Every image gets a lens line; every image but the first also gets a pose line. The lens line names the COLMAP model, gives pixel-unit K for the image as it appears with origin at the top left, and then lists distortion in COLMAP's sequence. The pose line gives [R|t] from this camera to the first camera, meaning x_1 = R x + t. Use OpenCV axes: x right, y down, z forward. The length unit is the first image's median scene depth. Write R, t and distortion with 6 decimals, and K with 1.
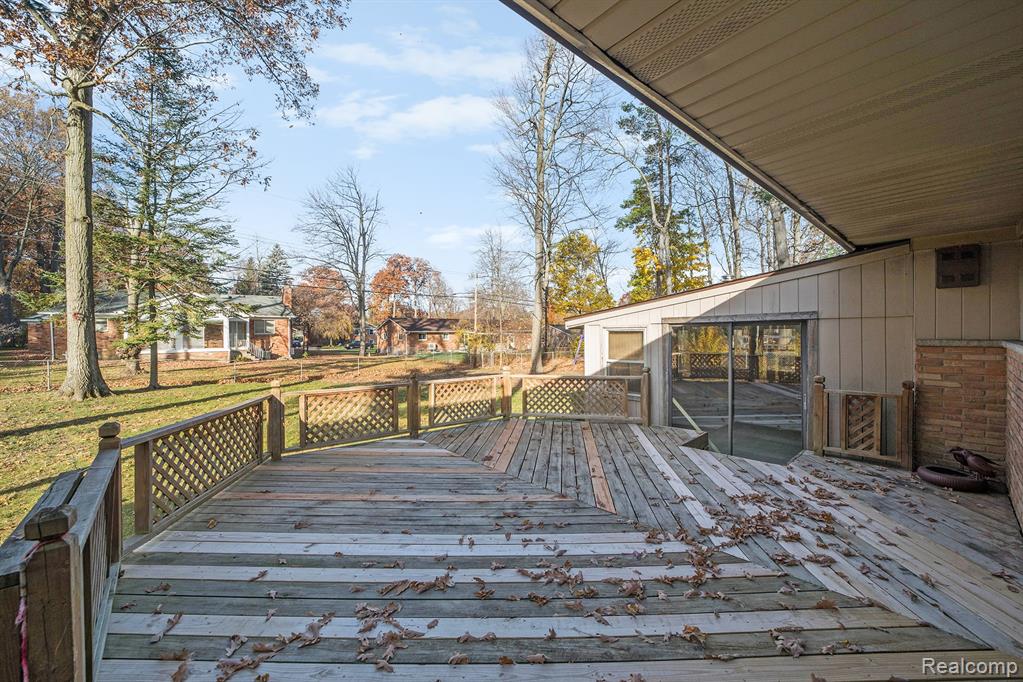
lens RADIAL K [[427.0, 0, 511.5], [0, 427.0, 341.0], [0, 0, 1]] dist [0.002427, 0.000139]
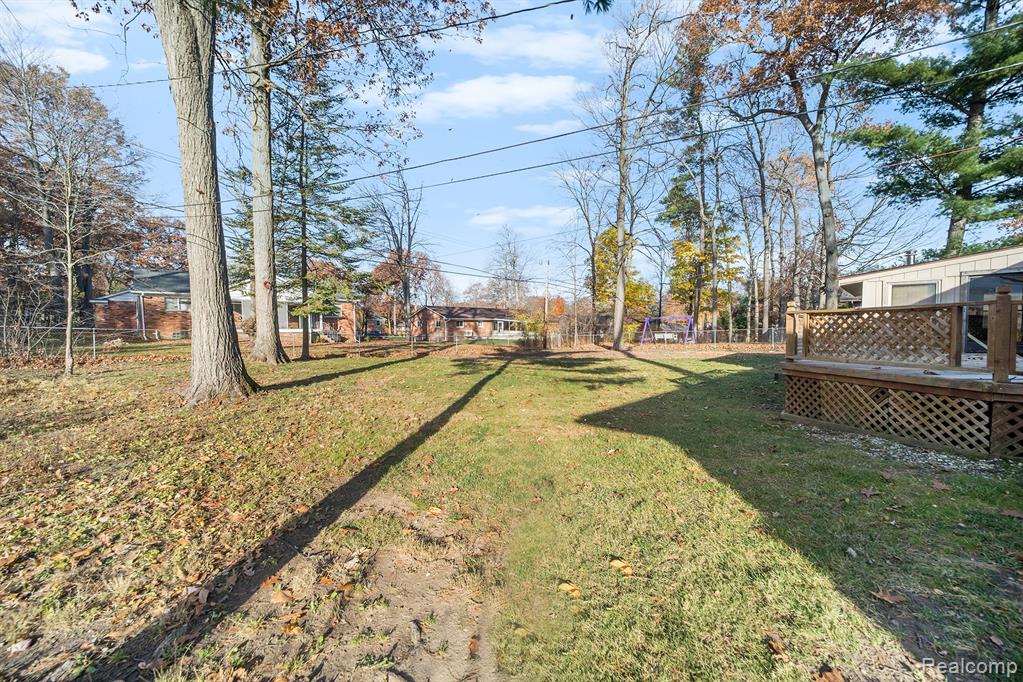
lens RADIAL K [[427.0, 0, 511.5], [0, 427.0, 341.0], [0, 0, 1]] dist [0.002427, 0.000139]
pose [[0.996230, 0.002721, 0.086705, -0.218025], [-0.003297, 0.999973, 0.006498, 0.029766], [-0.086685, -0.006759, 0.996213, -0.040392]]
